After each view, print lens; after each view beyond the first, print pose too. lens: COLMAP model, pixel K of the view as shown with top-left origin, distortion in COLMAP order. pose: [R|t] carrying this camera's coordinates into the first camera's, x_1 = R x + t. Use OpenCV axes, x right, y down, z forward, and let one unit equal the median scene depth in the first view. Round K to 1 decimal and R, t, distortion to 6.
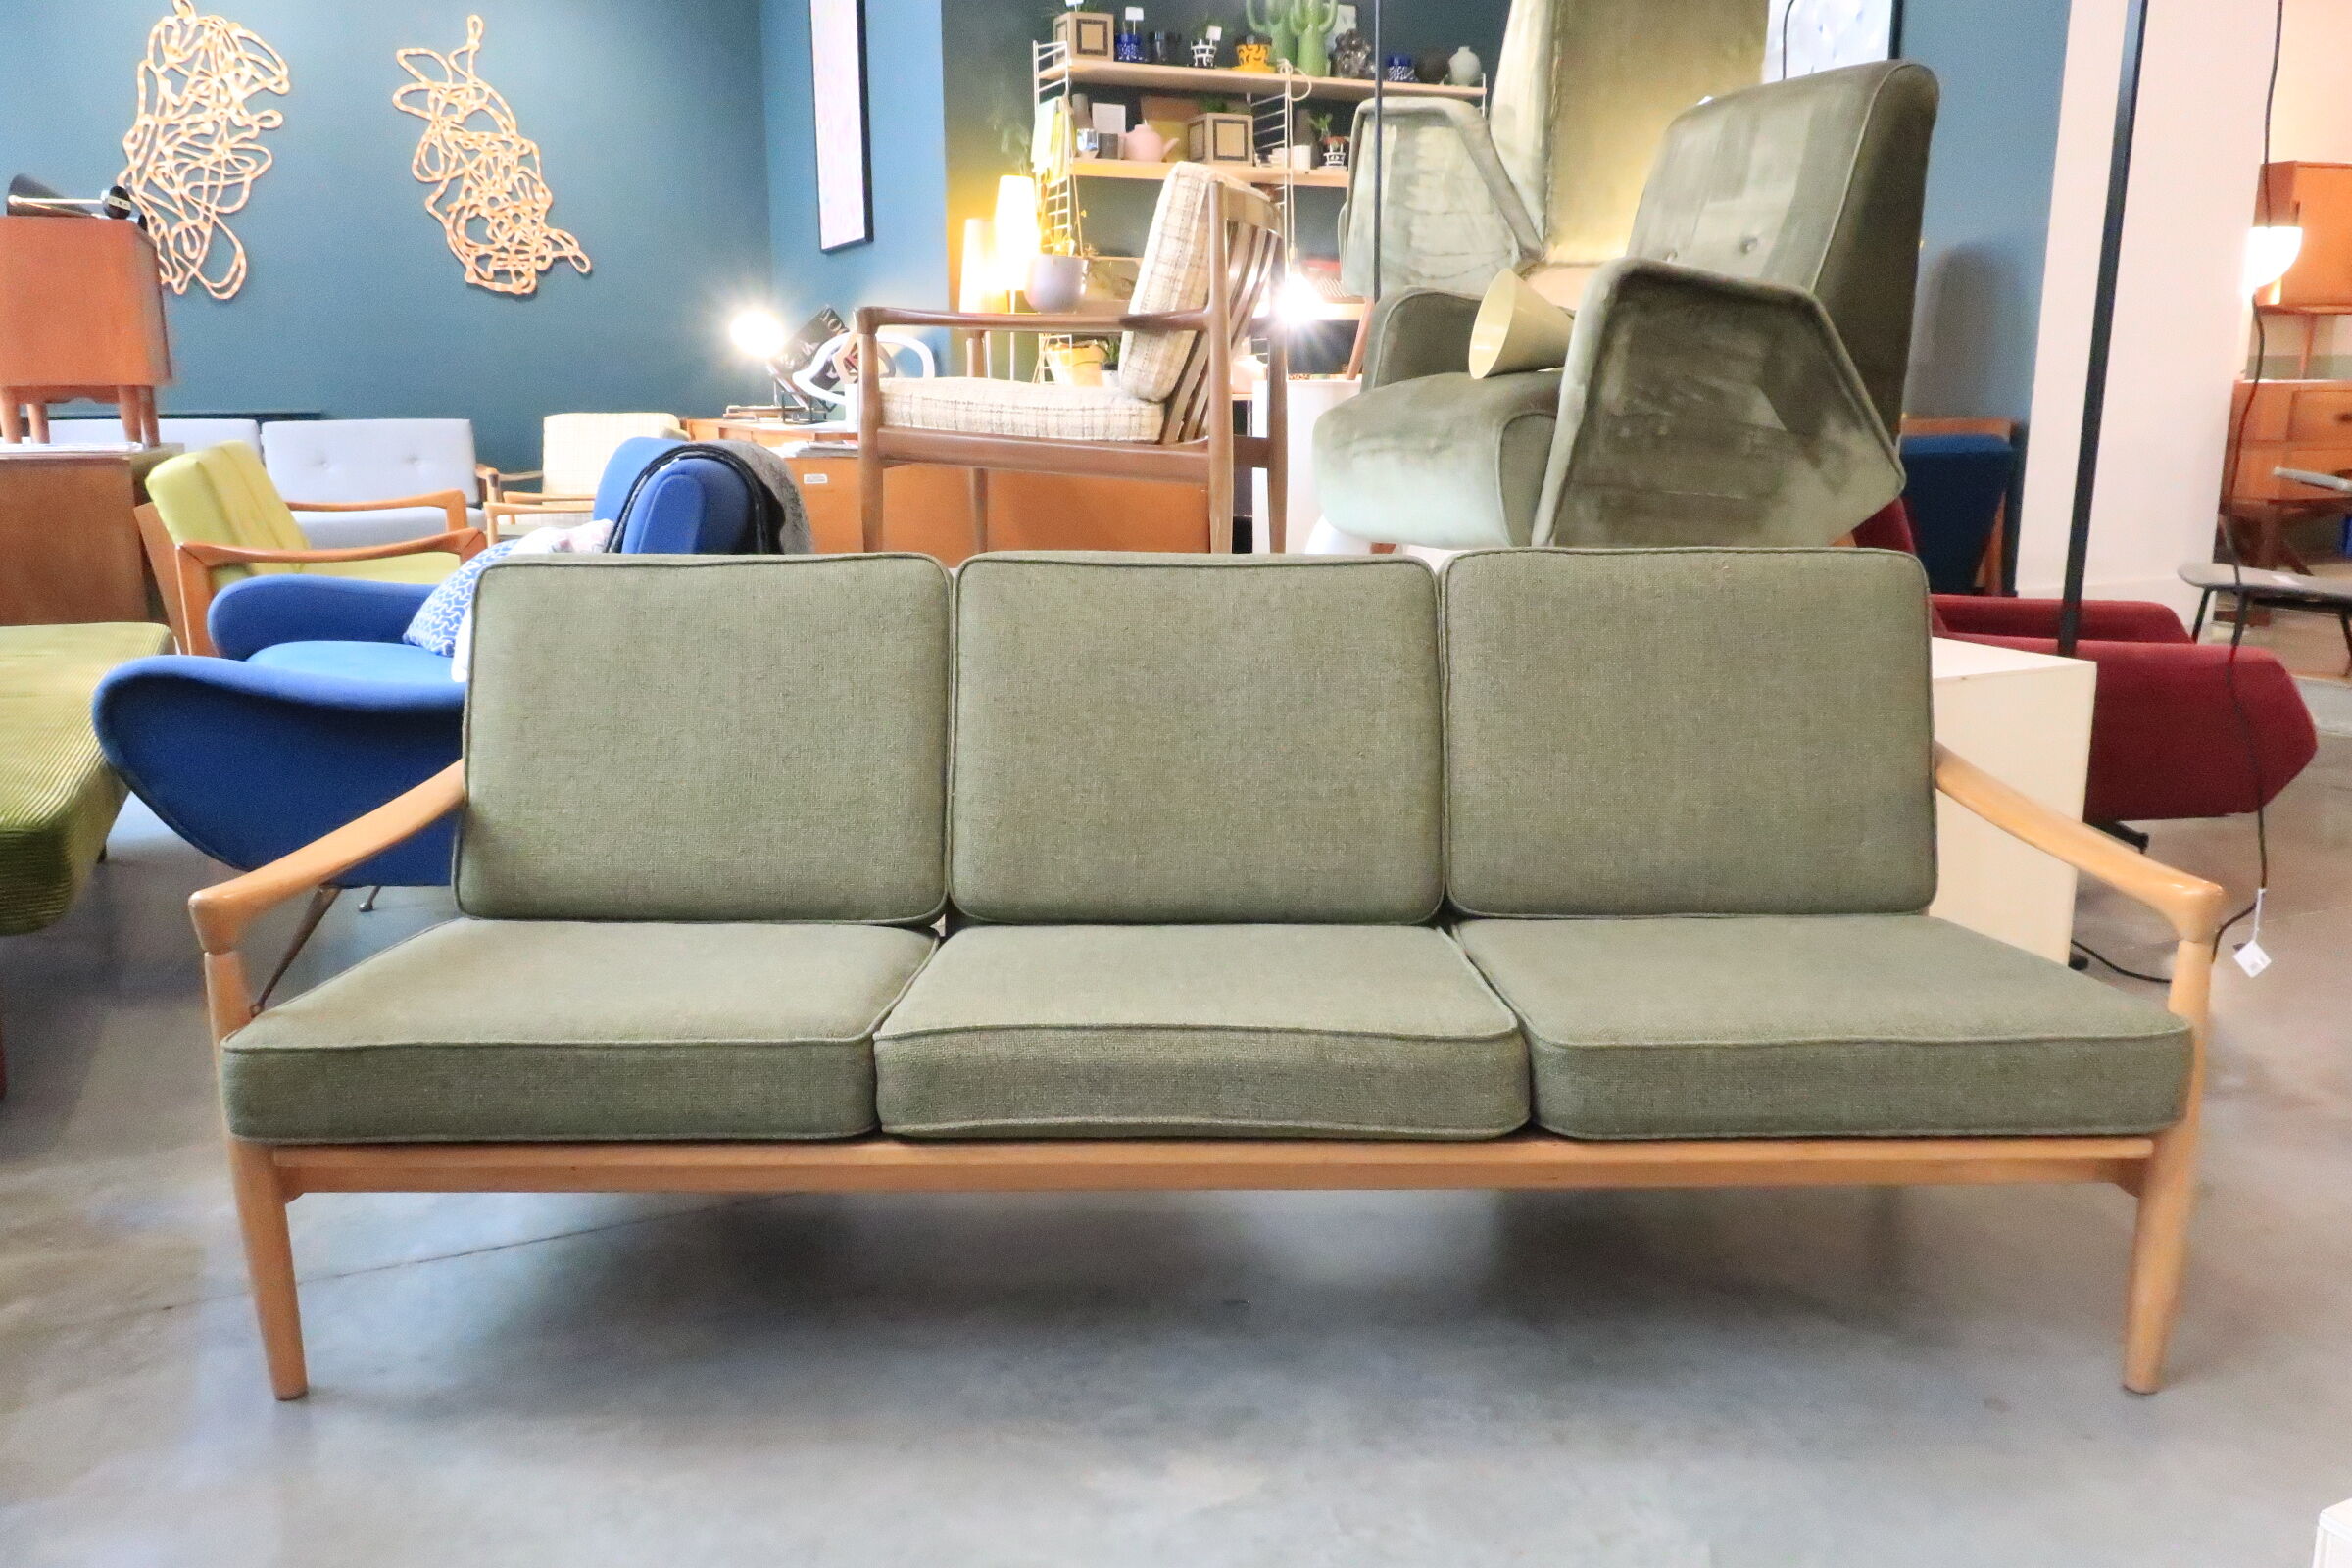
lens RADIAL K [[1852.3, 0, 1181.7], [0, 1852.3, 775.7], [0, 0, 1]] dist [0.000878, -0.005993]
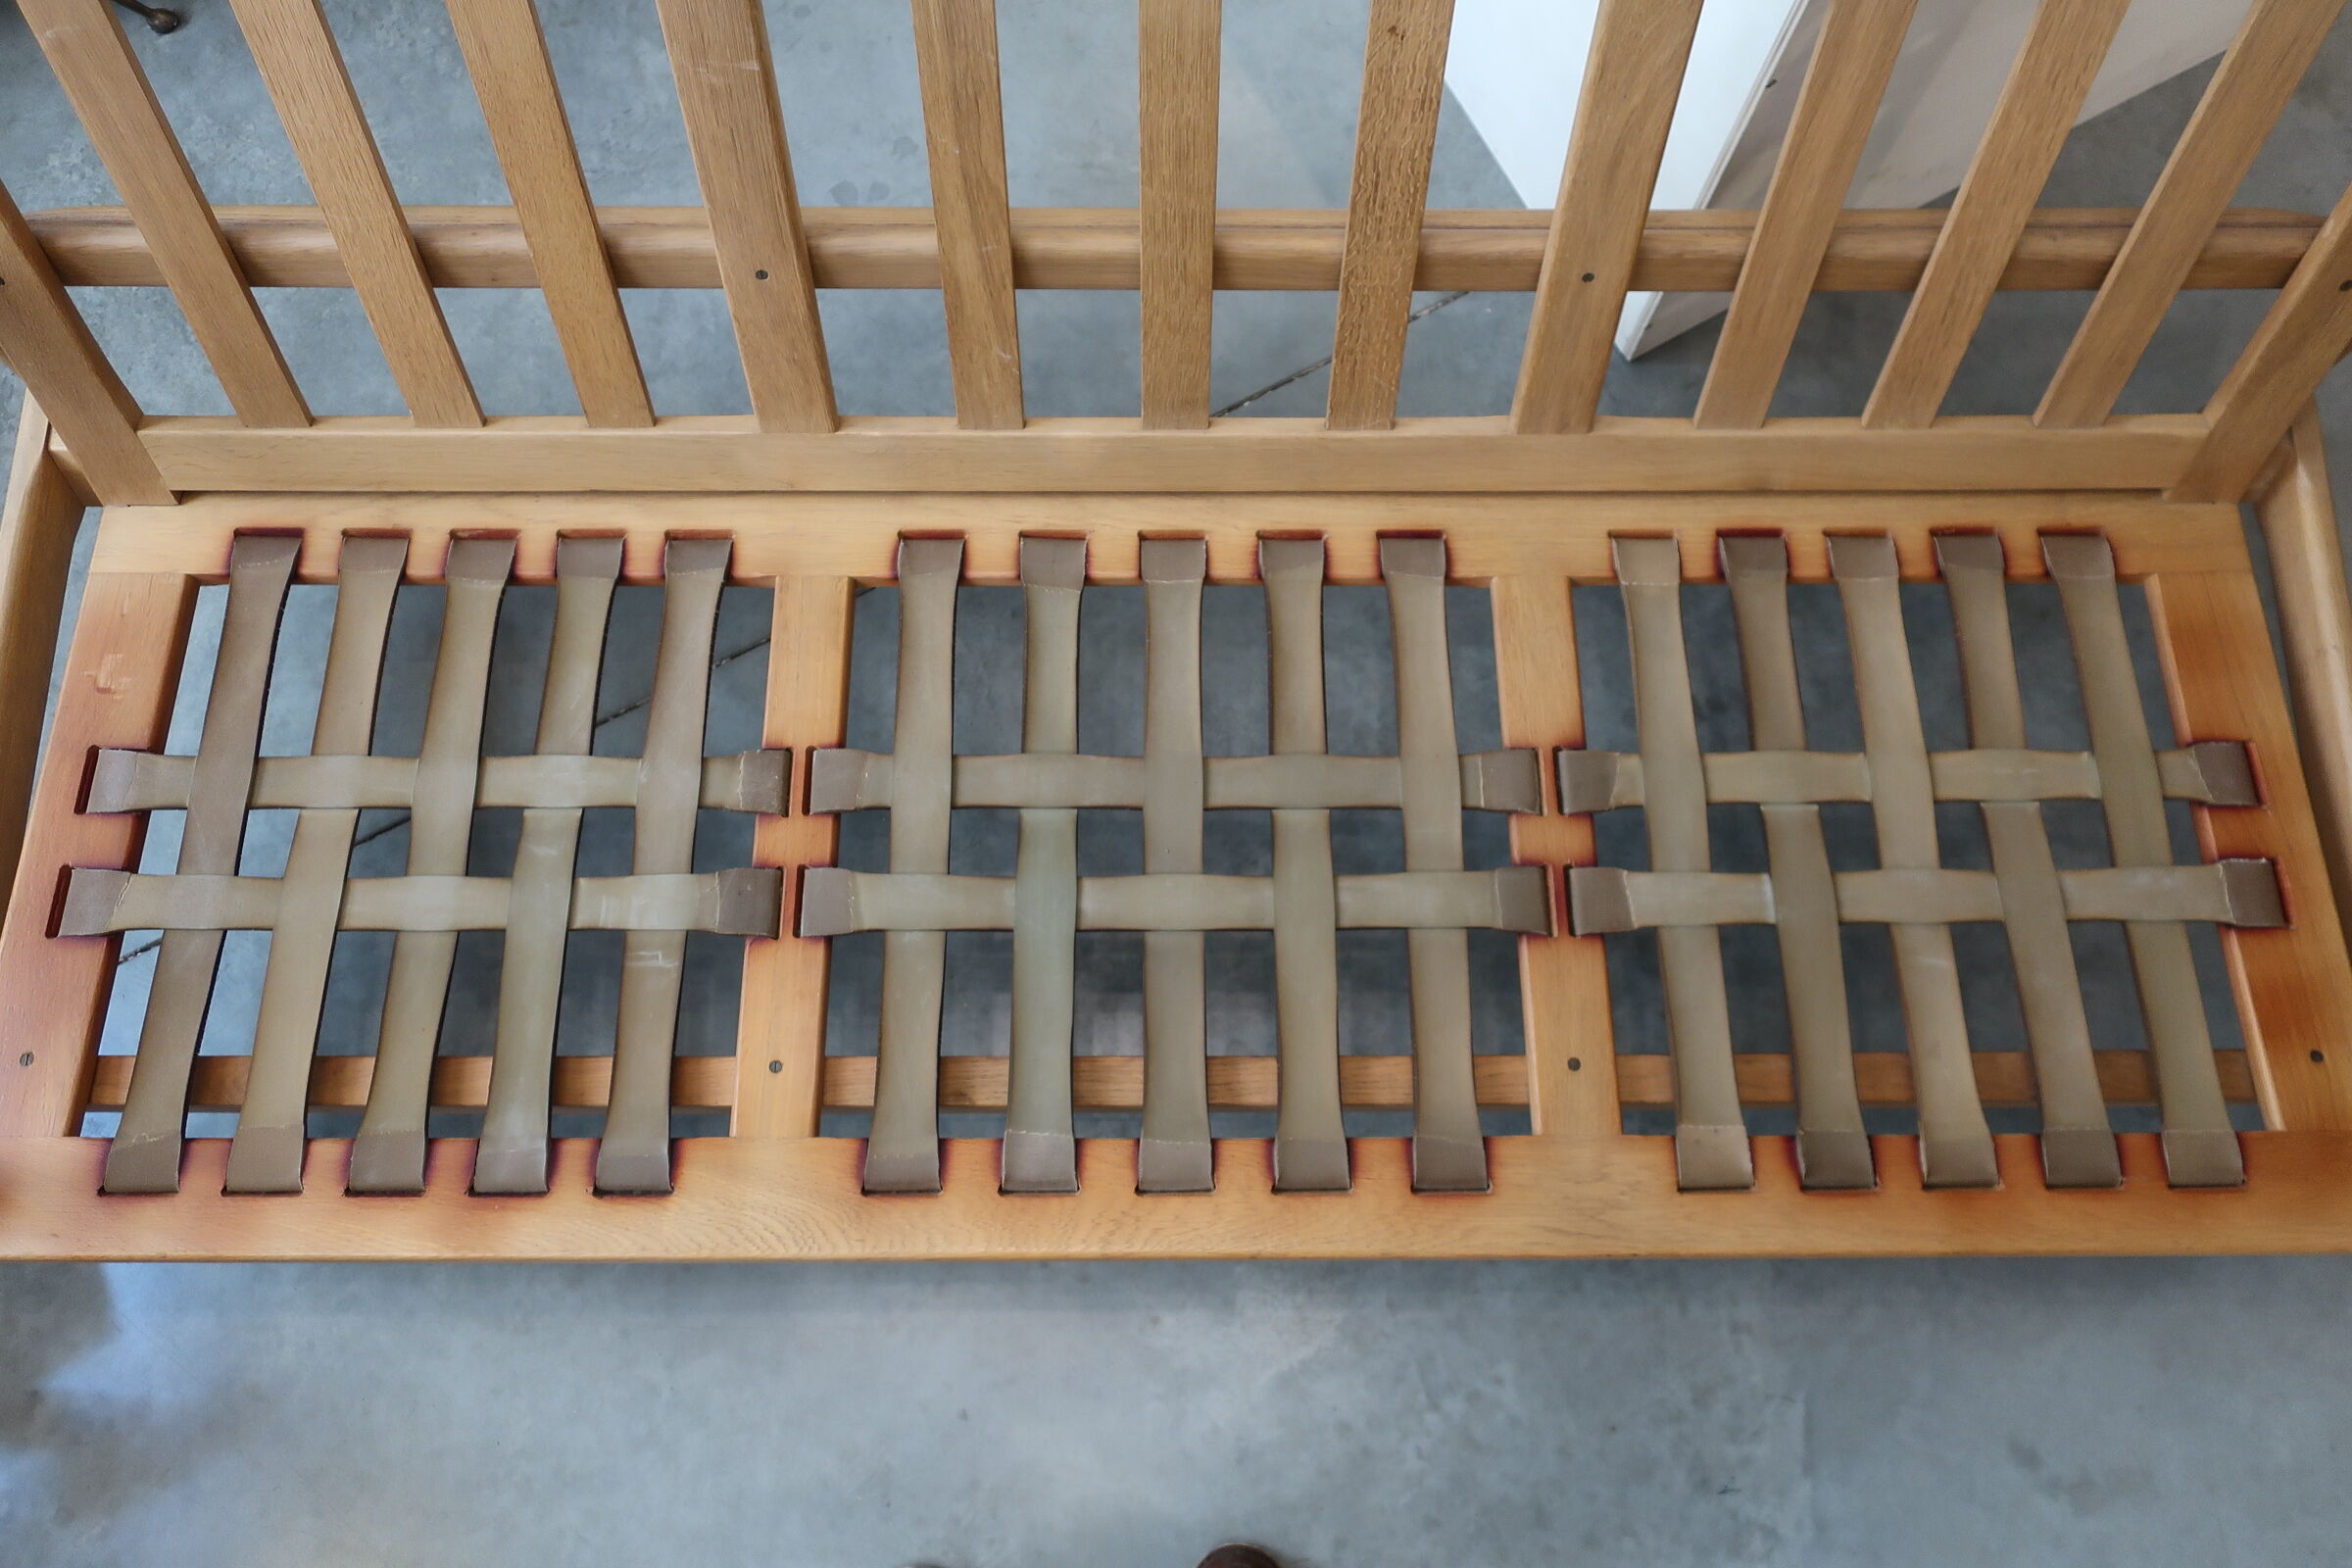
lens RADIAL K [[1852.3, 0, 1177.5], [0, 1852.3, 783.1], [0, 0, 1]] dist [0.000878, -0.005993]
pose [[0.997008, -0.068680, 0.035472, -0.032720], [0.000563, 0.465334, 0.885135, -0.351685], [-0.077297, -0.882467, 0.463980, 0.509993]]
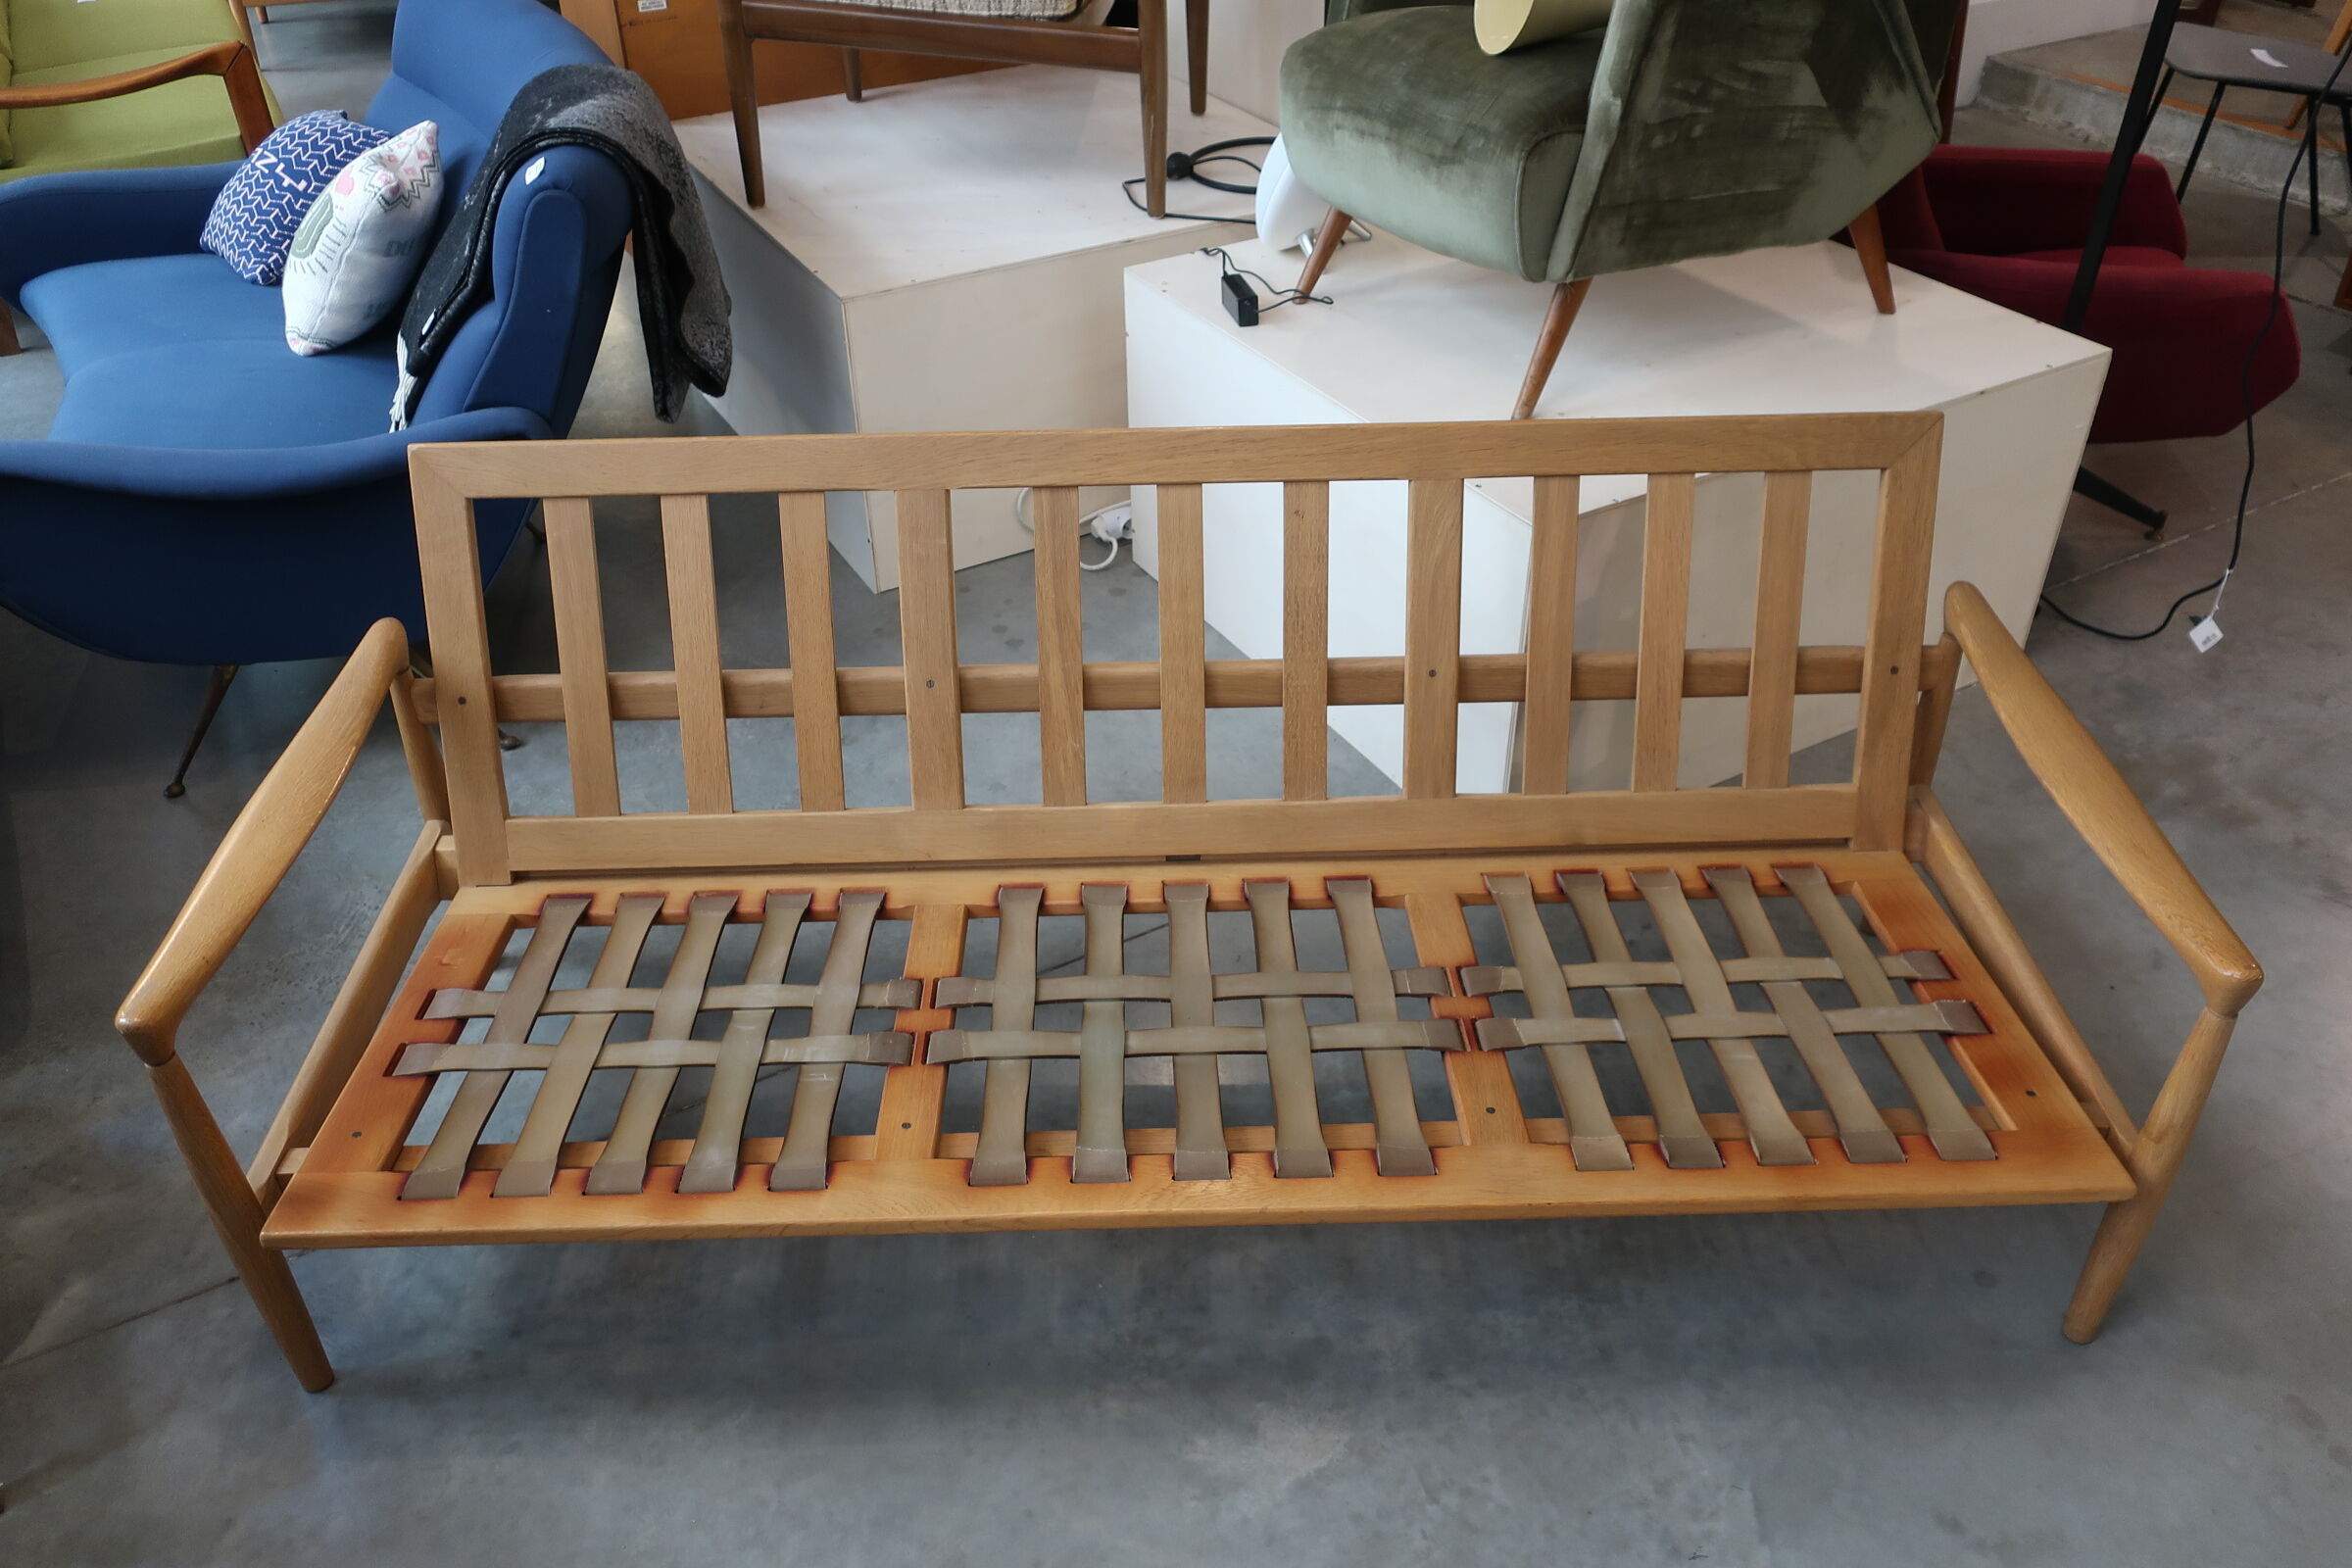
lens RADIAL K [[1852.3, 0, 1180.5], [0, 1852.3, 783.1], [0, 0, 1]] dist [0.000878, -0.005993]
pose [[0.994789, -0.059301, 0.082936, -0.076881], [0.021935, 0.918884, 0.393917, -0.256318], [-0.099568, -0.390045, 0.915397, 0.099431]]
